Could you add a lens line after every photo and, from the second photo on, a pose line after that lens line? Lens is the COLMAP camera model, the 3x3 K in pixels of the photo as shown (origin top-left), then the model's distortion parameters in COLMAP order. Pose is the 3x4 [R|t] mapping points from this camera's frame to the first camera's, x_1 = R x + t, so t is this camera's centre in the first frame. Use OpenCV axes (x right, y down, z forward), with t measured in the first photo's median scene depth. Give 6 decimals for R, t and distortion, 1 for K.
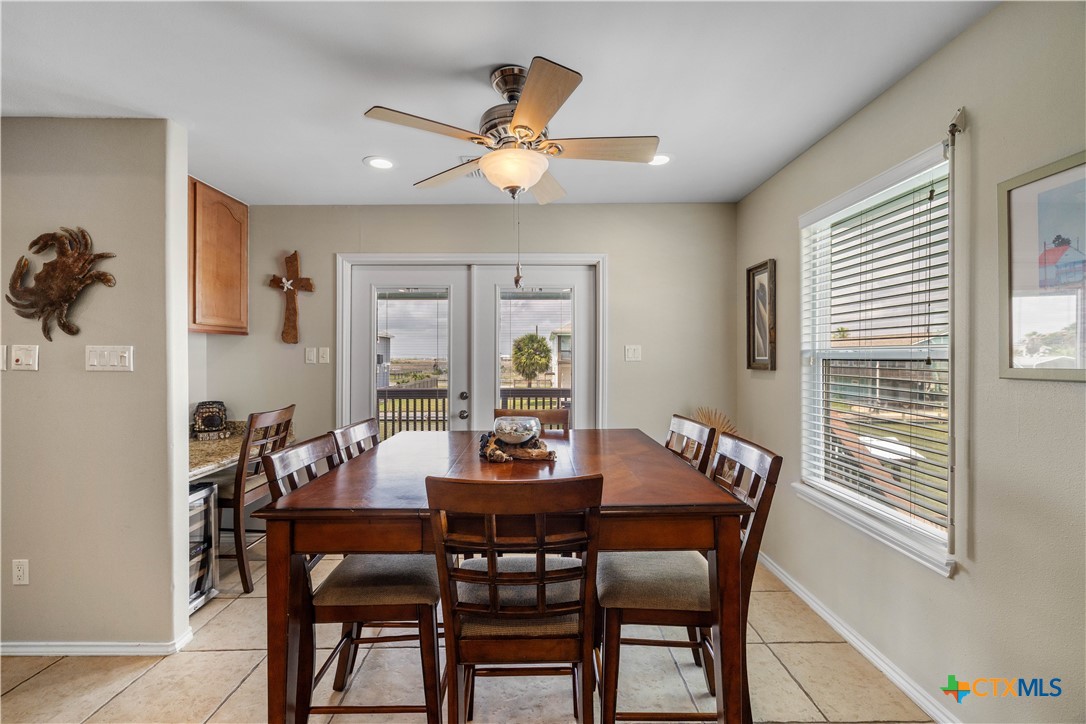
lens RADIAL K [[457.5, 0, 539.8], [0, 457.5, 358.1], [0, 0, 1]] dist [-0.000528, 0.000396]
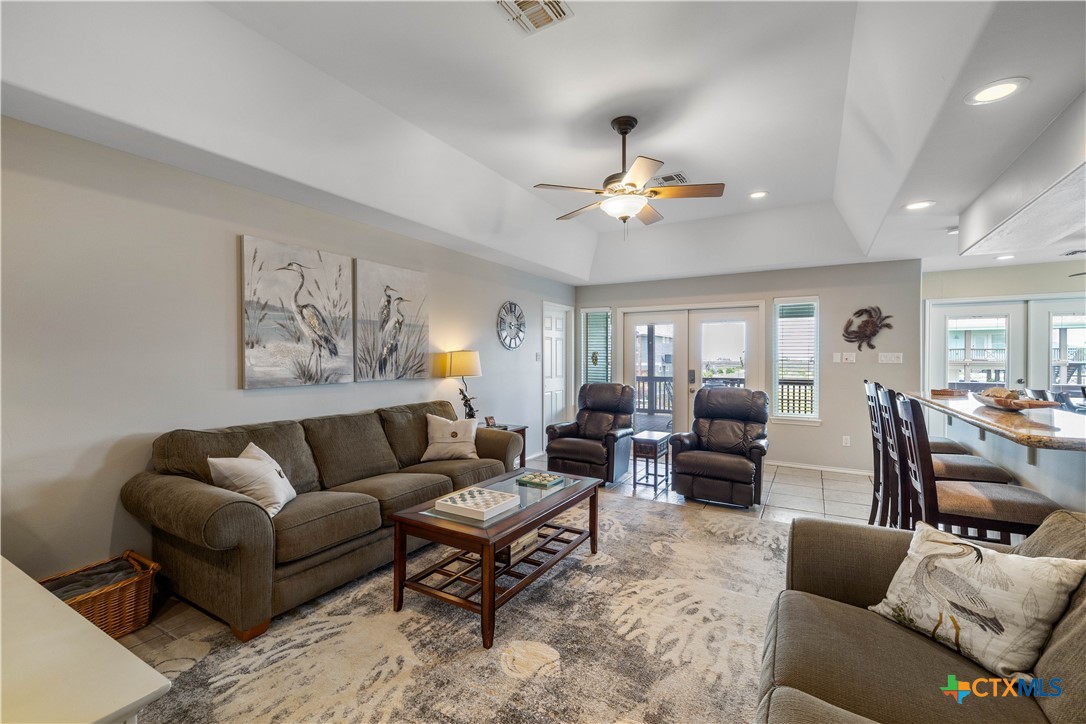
lens RADIAL K [[457.5, 0, 533.2], [0, 457.5, 359.4], [0, 0, 1]] dist [-0.000528, 0.000396]
pose [[0.845873, 0.003525, -0.533373, -1.027653], [-0.002046, 0.999992, 0.003364, 0.004006], [0.533380, -0.001754, 0.845874, -1.749750]]
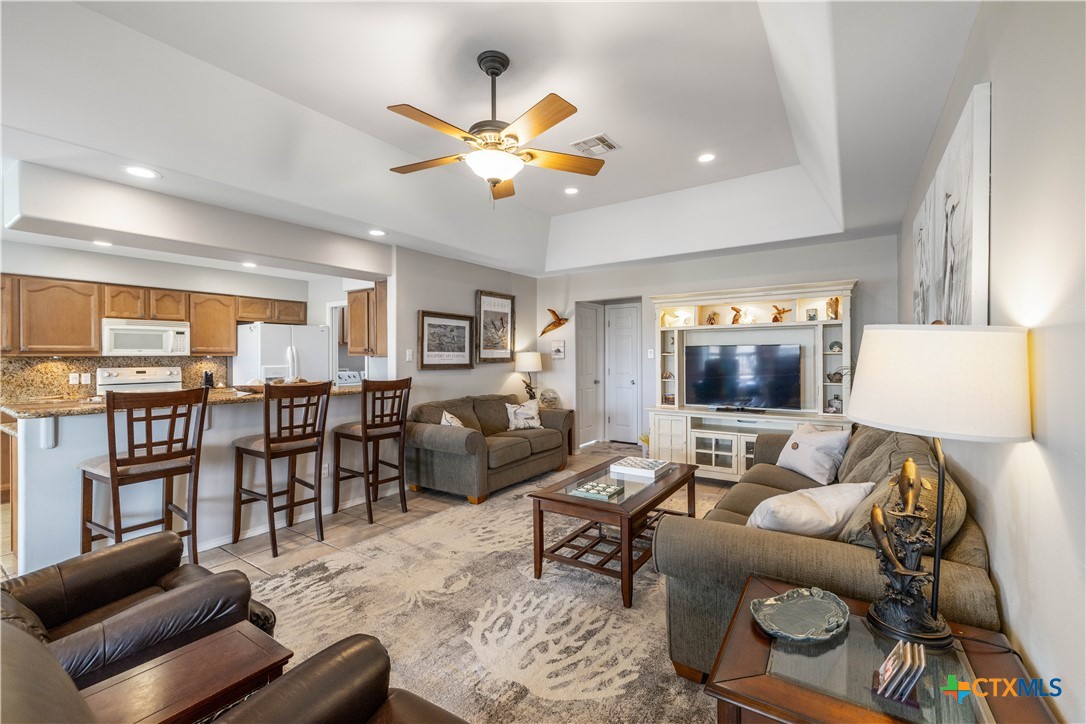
lens RADIAL K [[457.5, 0, 542.6], [0, 457.5, 359.3], [0, 0, 1]] dist [-0.000528, 0.000396]
pose [[-0.818843, 0.000354, 0.574018, -2.174182], [0.003786, 0.999981, 0.004785, 0.001997], [-0.574006, 0.006091, -0.818829, 0.252447]]
